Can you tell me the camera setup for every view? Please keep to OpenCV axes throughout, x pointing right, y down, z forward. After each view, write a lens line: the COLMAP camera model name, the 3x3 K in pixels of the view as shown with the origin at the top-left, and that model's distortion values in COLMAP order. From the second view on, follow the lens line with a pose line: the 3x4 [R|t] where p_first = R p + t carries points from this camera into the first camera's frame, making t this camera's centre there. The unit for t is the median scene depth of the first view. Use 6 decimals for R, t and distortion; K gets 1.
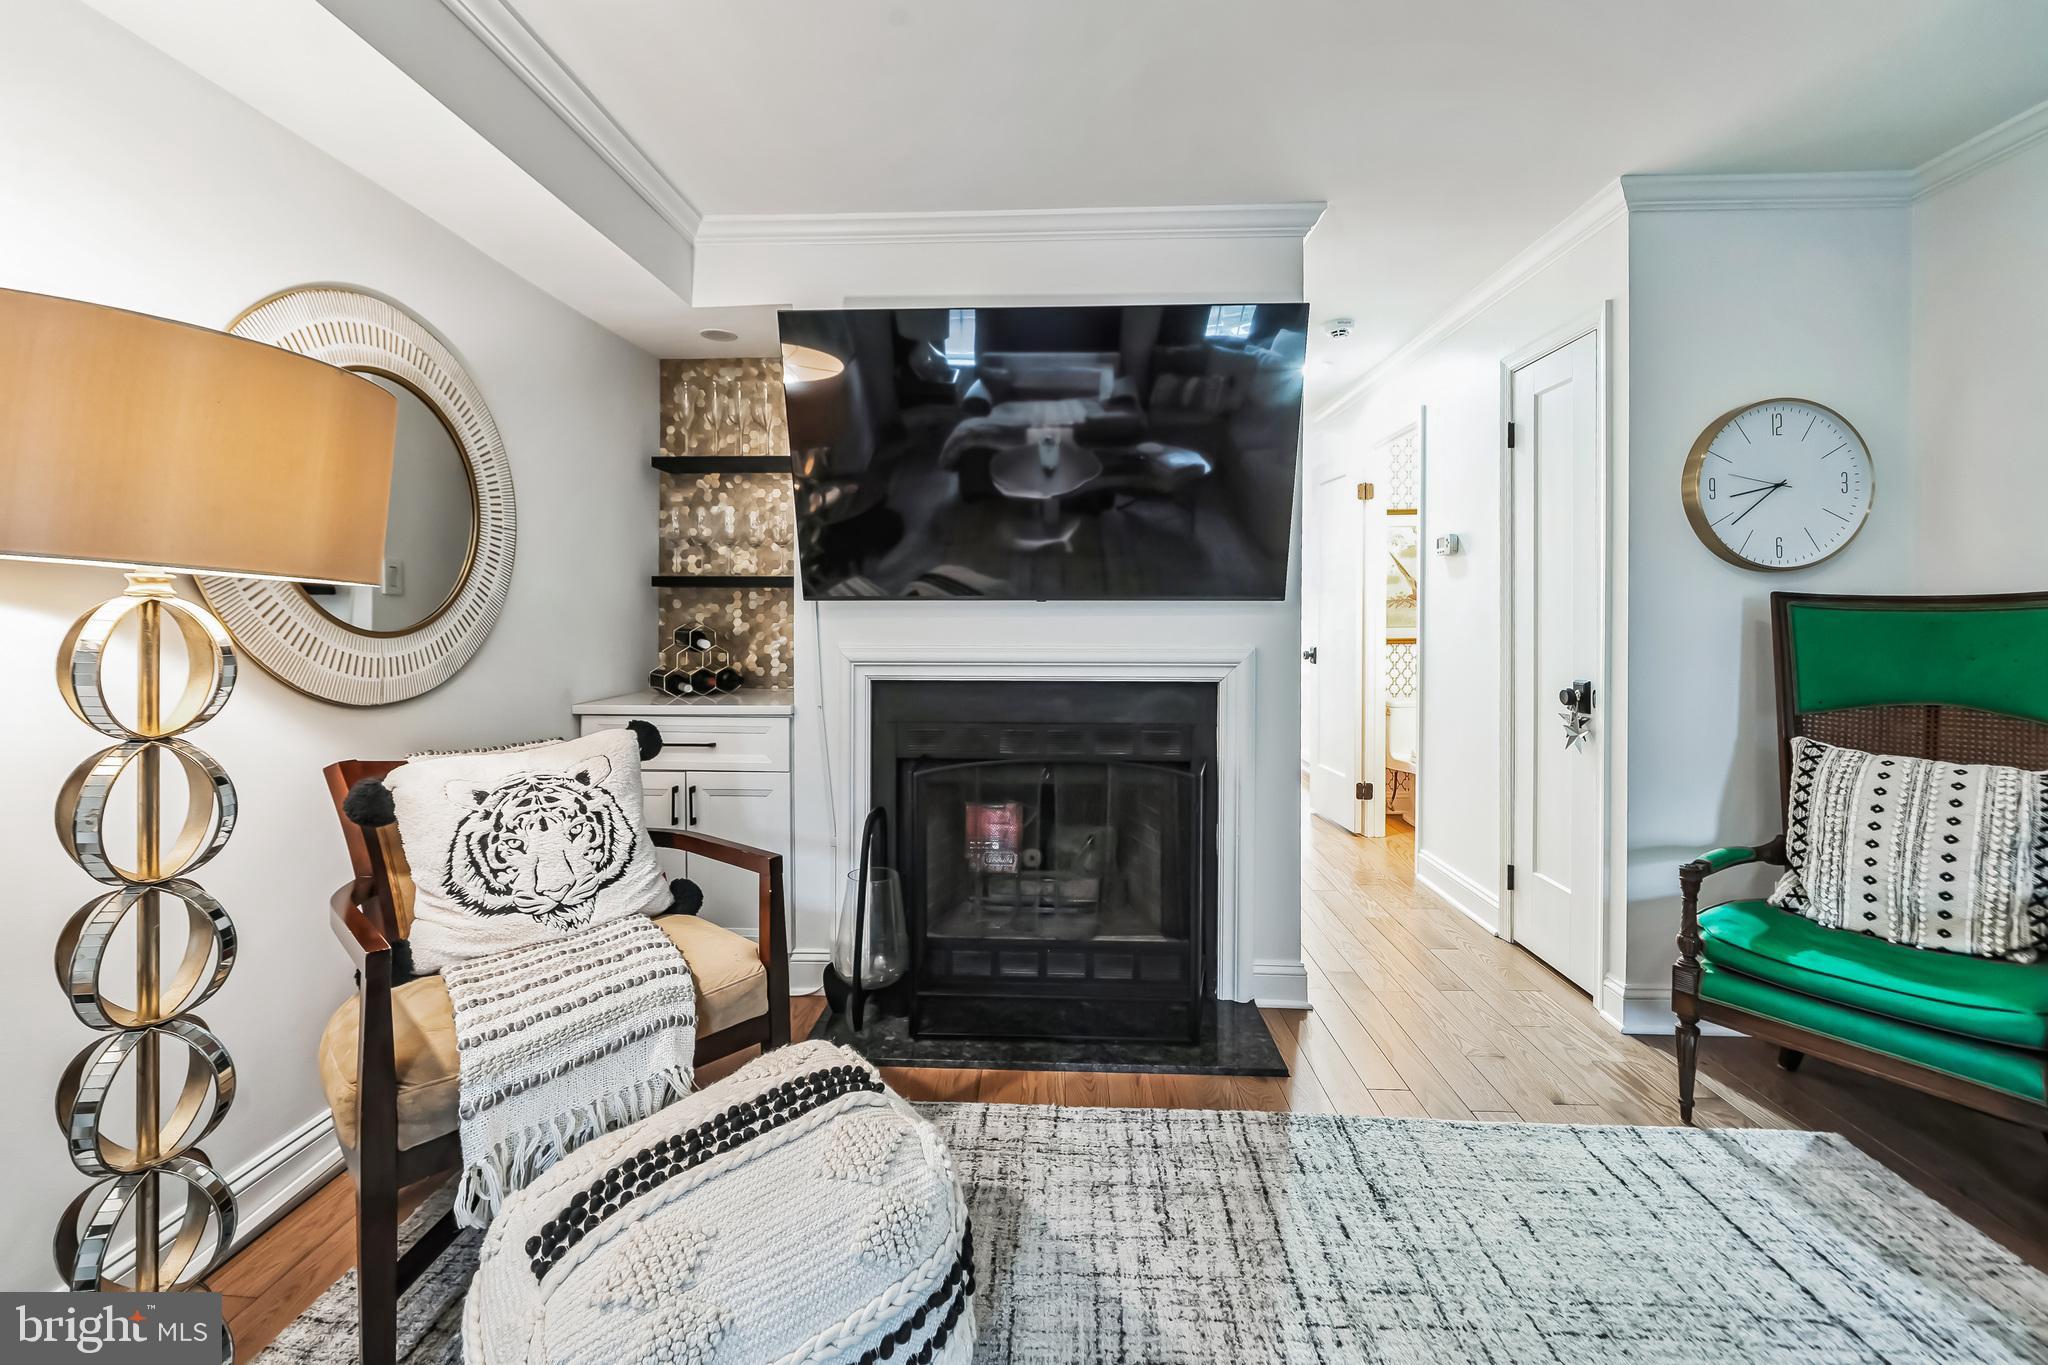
lens RADIAL K [[837.1, 0, 1022.4], [0, 837.1, 620.3], [0, 0, 1]] dist [-0.000279, -0.000148]
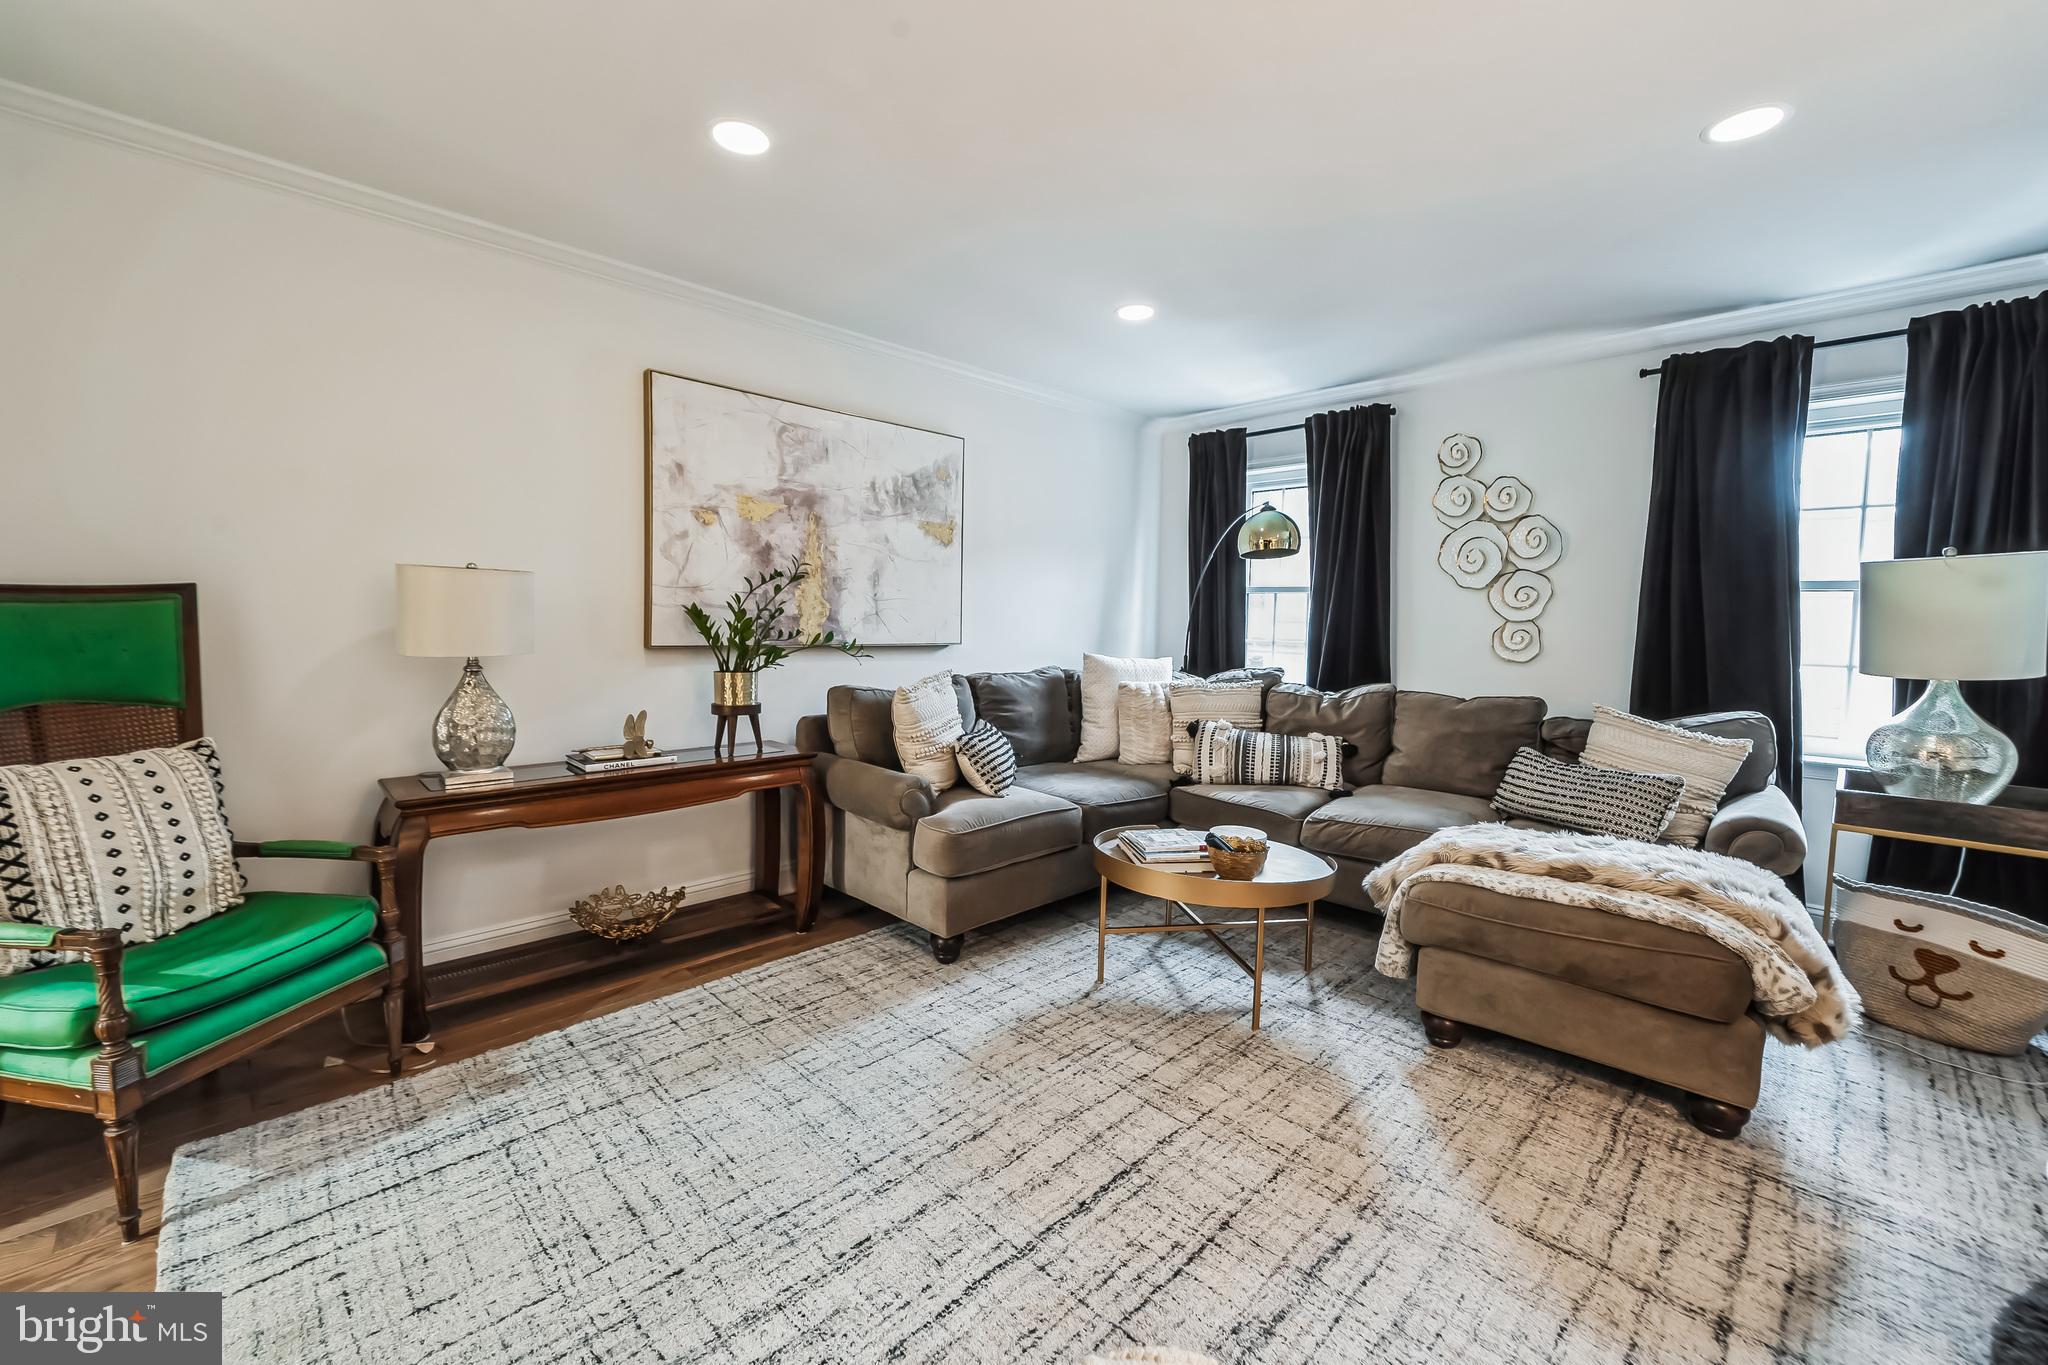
lens RADIAL K [[825.1, 0, 997.4], [0, 825.1, 668.9], [0, 0, 1]] dist [0.000478, 0.000059]
pose [[-0.726820, -0.059608, 0.684236, -0.299392], [-0.012694, 0.997222, 0.073391, -0.017346], [-0.686711, 0.044656, -0.725558, 0.912144]]
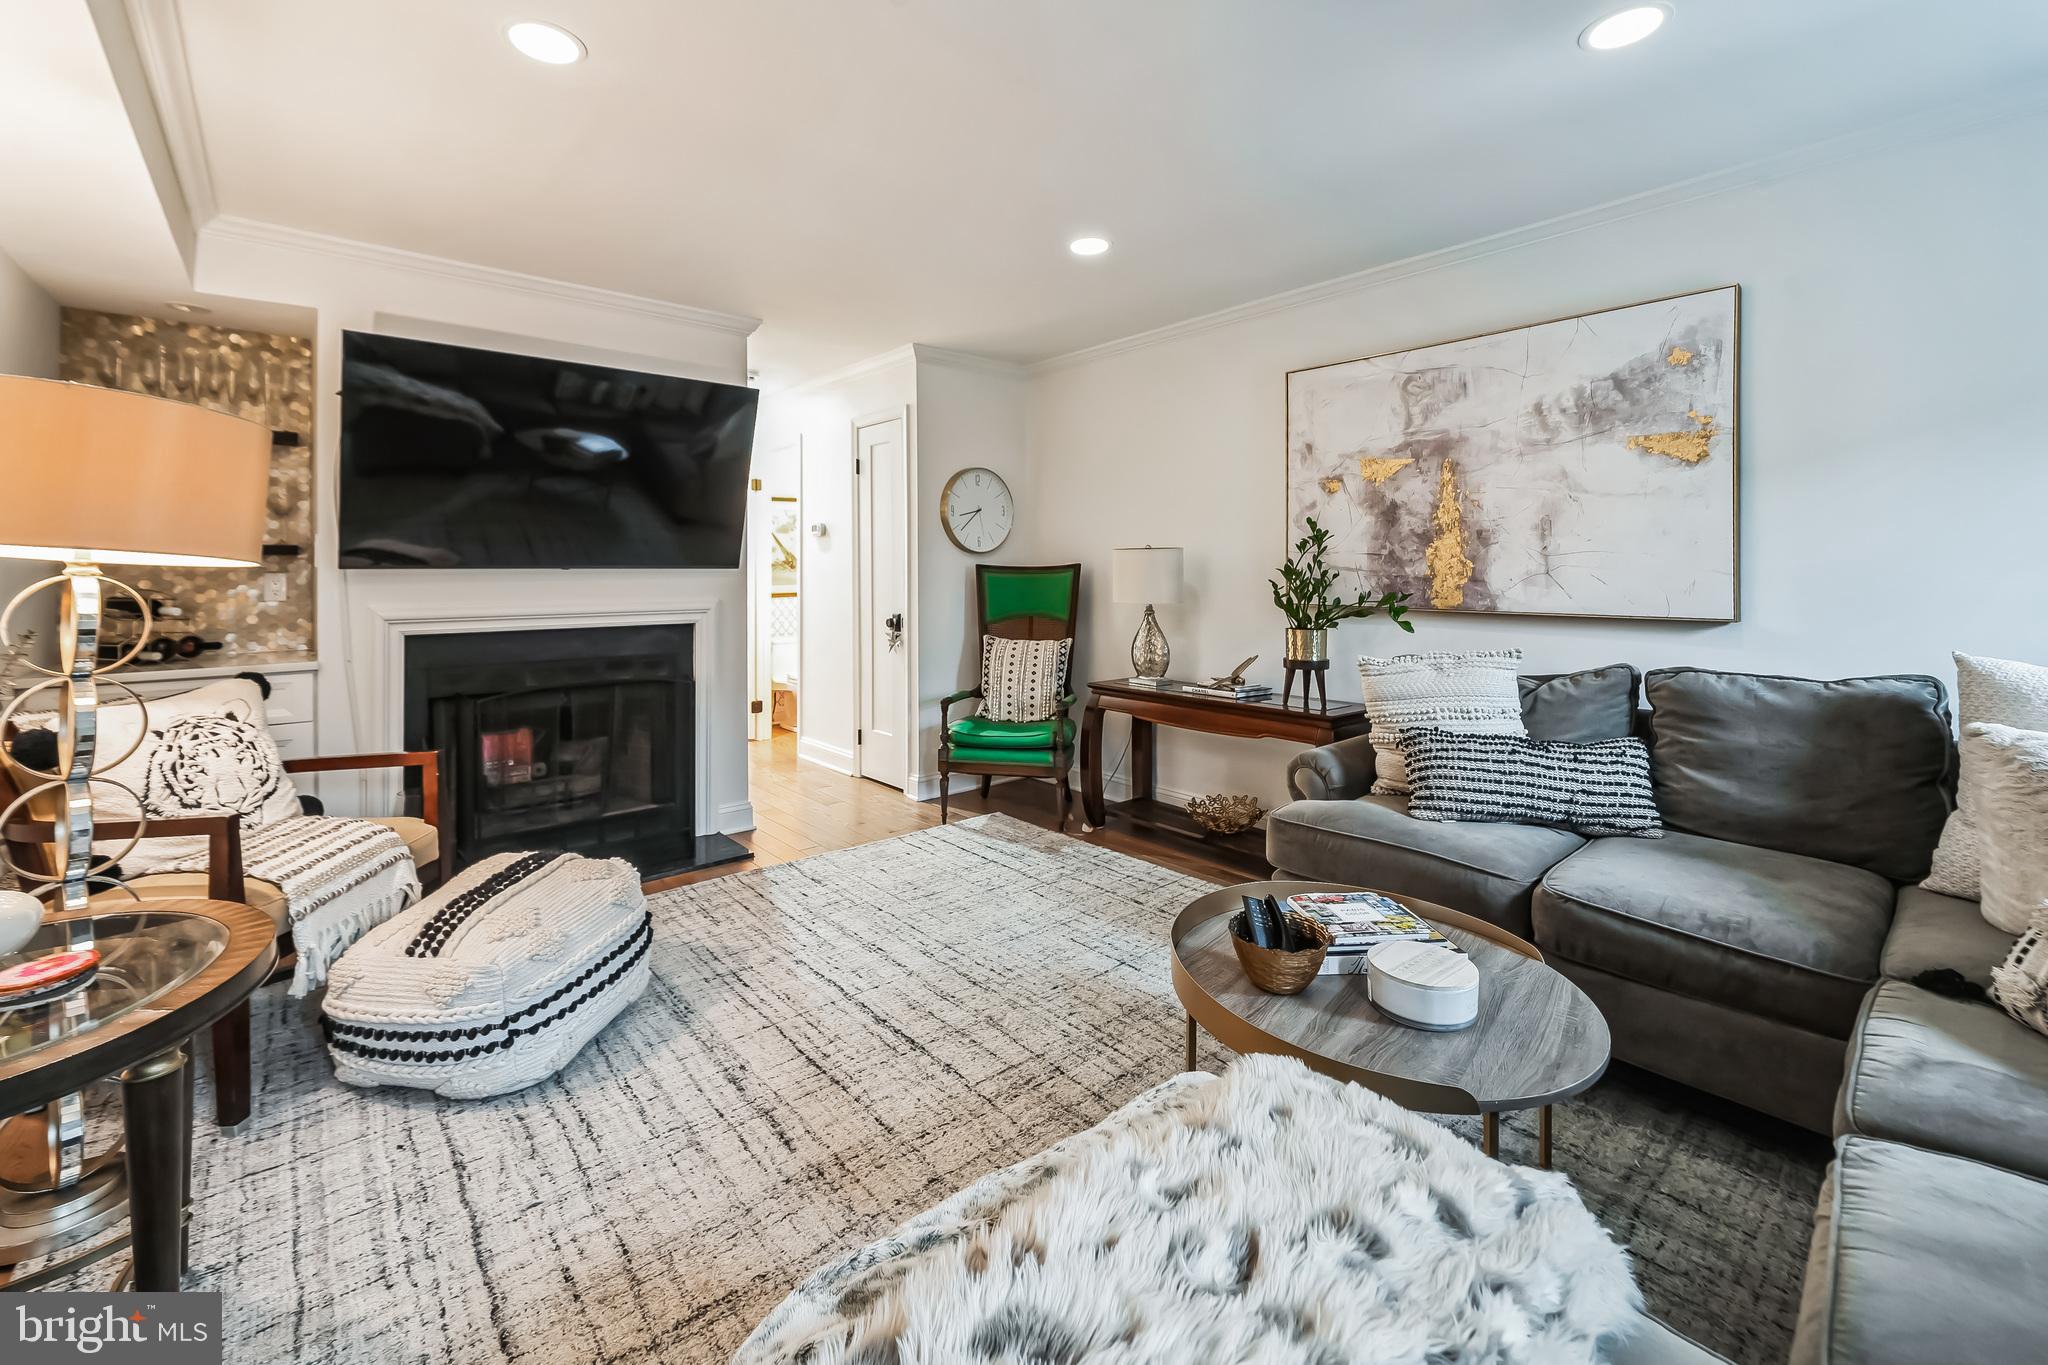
lens RADIAL K [[843.0, 0, 1032.4], [0, 843.0, 575.6], [0, 0, 1]] dist [-0.000563, -0.000072]
pose [[0.717773, -0.007213, 0.696240, -0.447570], [0.009683, 0.999953, 0.000376, -0.006702], [-0.696210, 0.006472, 0.717809, -0.587625]]
